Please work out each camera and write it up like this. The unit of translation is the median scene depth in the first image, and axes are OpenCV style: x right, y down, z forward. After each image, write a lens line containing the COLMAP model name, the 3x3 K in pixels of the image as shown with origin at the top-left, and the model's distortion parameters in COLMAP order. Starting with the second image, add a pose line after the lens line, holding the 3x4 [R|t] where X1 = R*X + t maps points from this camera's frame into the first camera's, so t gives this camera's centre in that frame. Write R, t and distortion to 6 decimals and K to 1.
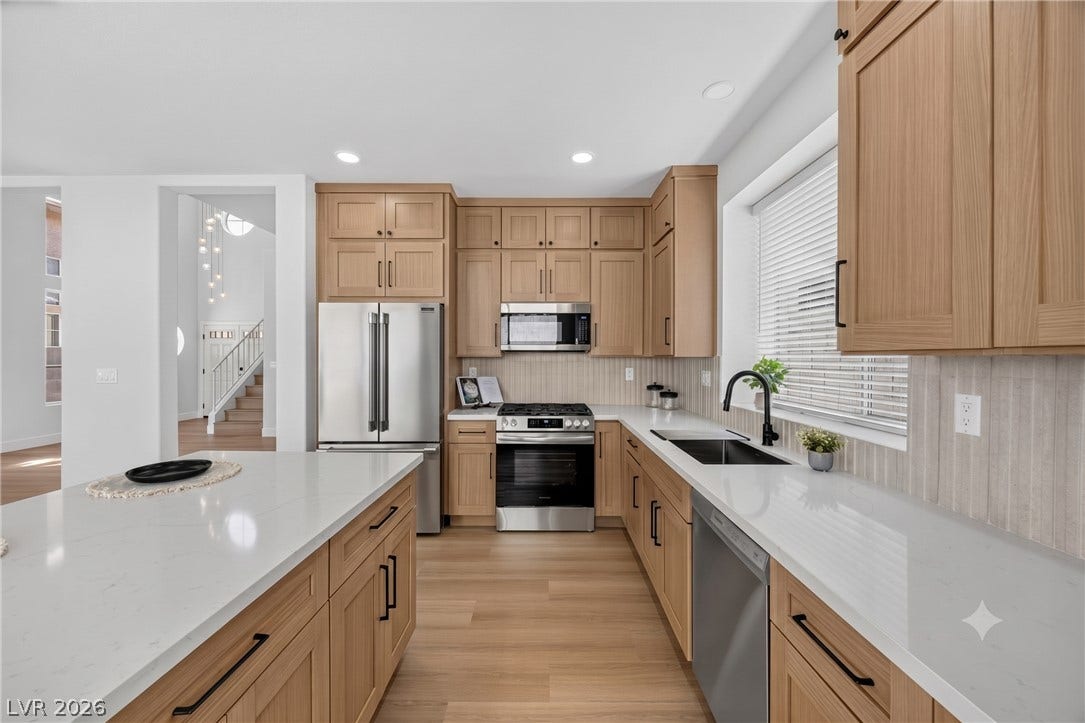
lens RADIAL K [[418.2, 0, 544.2], [0, 418.2, 359.5], [0, 0, 1]] dist [-0.005110, 0.000348]
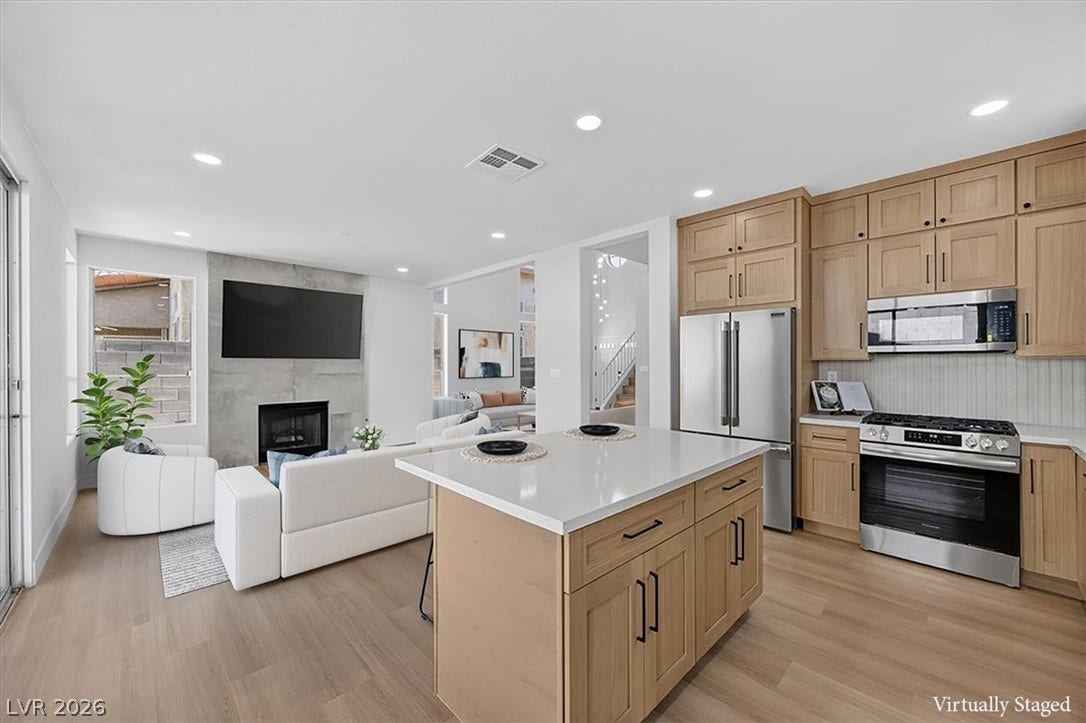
lens RADIAL K [[418.6, 0, 542.6], [0, 418.6, 362.9], [0, 0, 1]] dist [-0.005110, 0.000348]
pose [[0.697252, -0.004158, -0.716814, 0.056278], [-0.001333, 0.999974, -0.007096, 0.008666], [0.716825, 0.005903, 0.697228, -0.140040]]
